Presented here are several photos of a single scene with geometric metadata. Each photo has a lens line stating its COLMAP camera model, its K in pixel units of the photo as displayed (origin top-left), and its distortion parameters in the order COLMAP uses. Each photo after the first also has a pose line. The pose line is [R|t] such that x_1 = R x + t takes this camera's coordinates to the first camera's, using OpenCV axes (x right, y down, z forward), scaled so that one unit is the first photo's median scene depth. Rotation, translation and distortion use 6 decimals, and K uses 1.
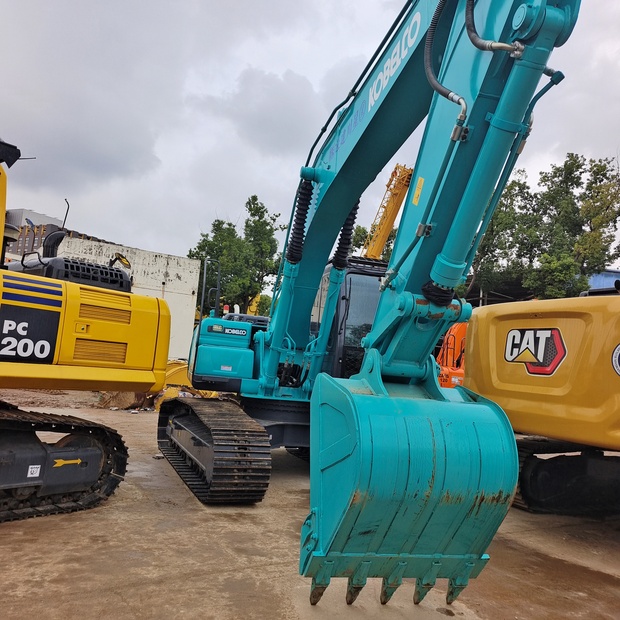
lens RADIAL K [[537.0, 0, 311.3], [0, 537.0, 306.0], [0, 0, 1]] dist [0.029041, -0.014448]
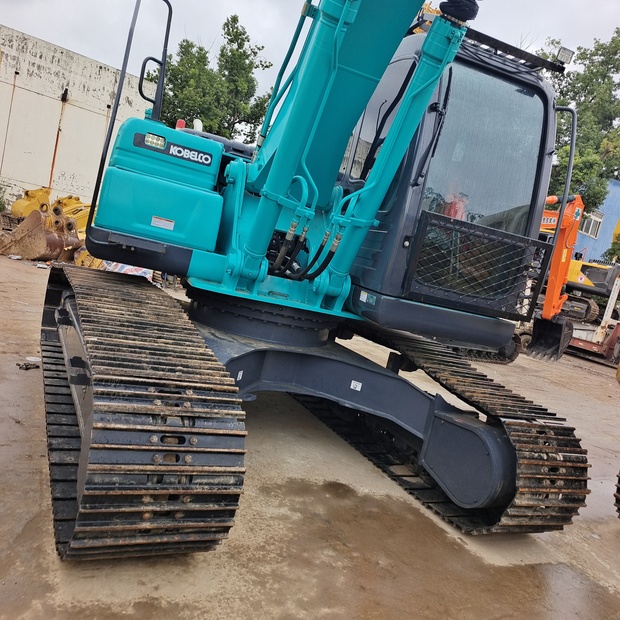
lens RADIAL K [[537.0, 0, 311.3], [0, 537.0, 306.0], [0, 0, 1]] dist [0.029041, -0.014448]
pose [[0.986805, 0.131515, 0.094446, -0.057178], [-0.149864, 0.962698, 0.225287, 0.053382], [-0.061294, -0.236468, 0.969704, 0.463021]]
